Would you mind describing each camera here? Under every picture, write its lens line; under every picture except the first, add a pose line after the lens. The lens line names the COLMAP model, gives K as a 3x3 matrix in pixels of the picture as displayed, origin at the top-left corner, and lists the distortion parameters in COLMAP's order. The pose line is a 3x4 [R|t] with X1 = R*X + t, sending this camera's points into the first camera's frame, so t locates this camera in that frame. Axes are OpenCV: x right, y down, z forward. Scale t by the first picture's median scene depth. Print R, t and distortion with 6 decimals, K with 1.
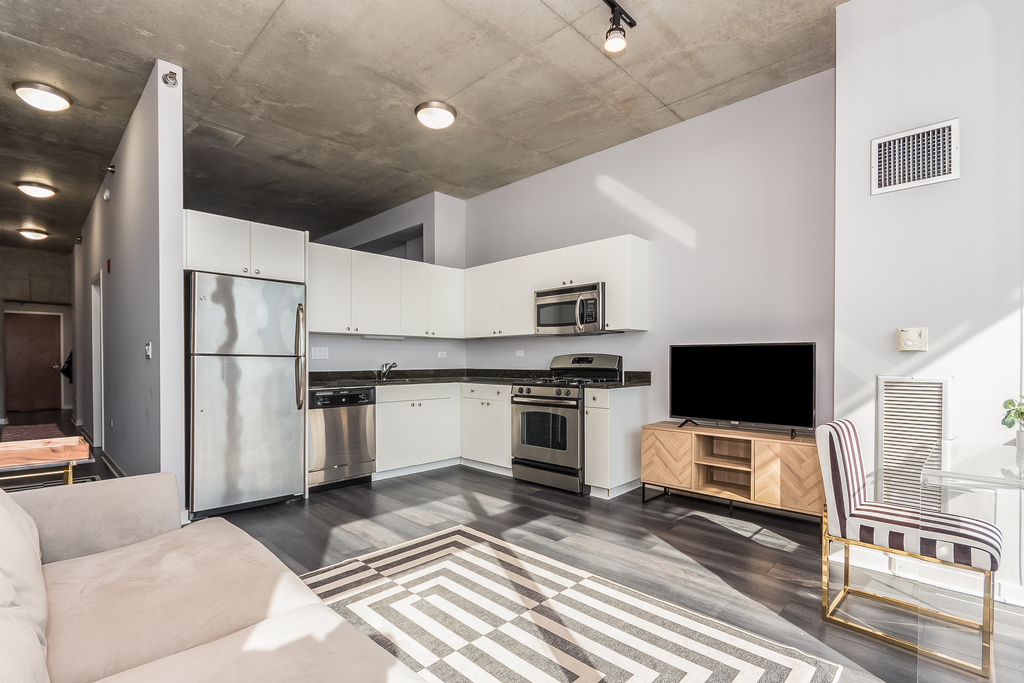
lens RADIAL K [[471.6, 0, 512.1], [0, 471.6, 361.1], [0, 0, 1]] dist [-0.001336, -0.000044]
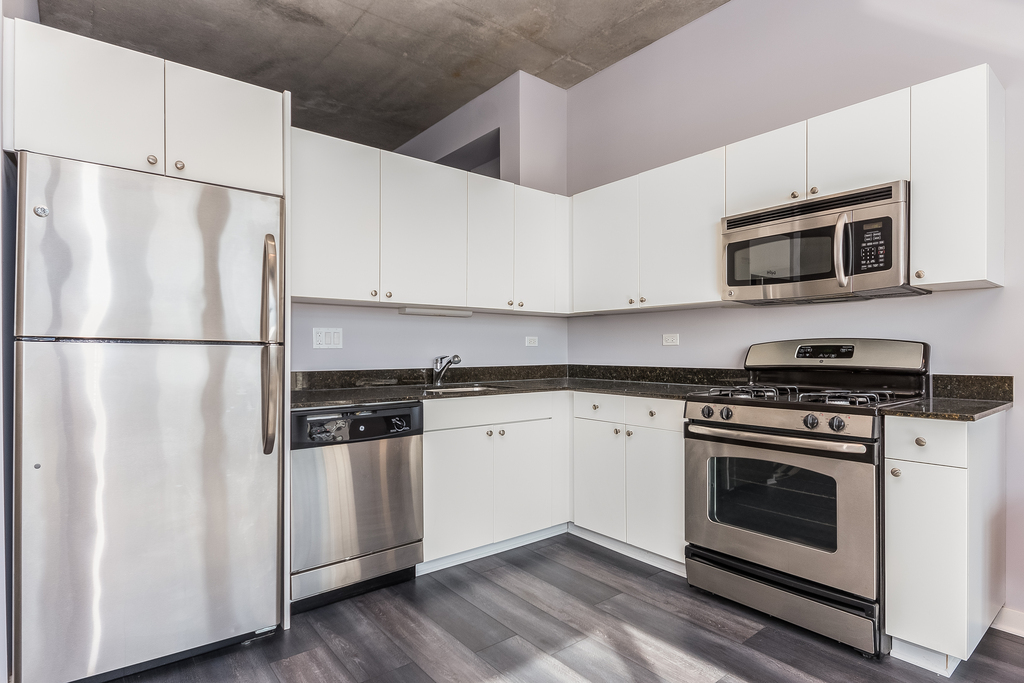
lens RADIAL K [[535.2, 0, 514.9], [0, 535.2, 351.0], [0, 0, 1]] dist [0.011715, -0.000045]
pose [[0.992942, 0.000928, -0.118601, -0.118132], [-0.000854, 0.999999, 0.000672, -0.002445], [0.118602, -0.000566, 0.992942, 0.423716]]
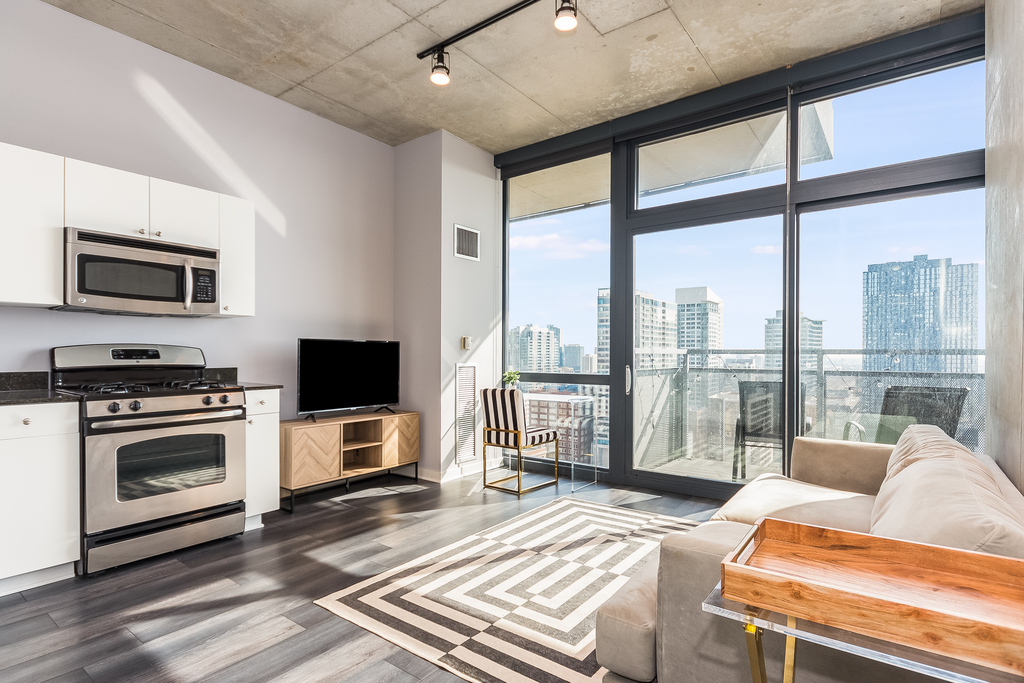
lens RADIAL K [[514.1, 0, 512.9], [0, 514.1, 353.0], [0, 0, 1]] dist [0.000558, 0.000001]
pose [[-0.124061, 0.003453, 0.992269, -0.657010], [0.000120, 0.999994, -0.003465, -0.000624], [-0.992275, -0.000311, -0.124061, 0.618930]]
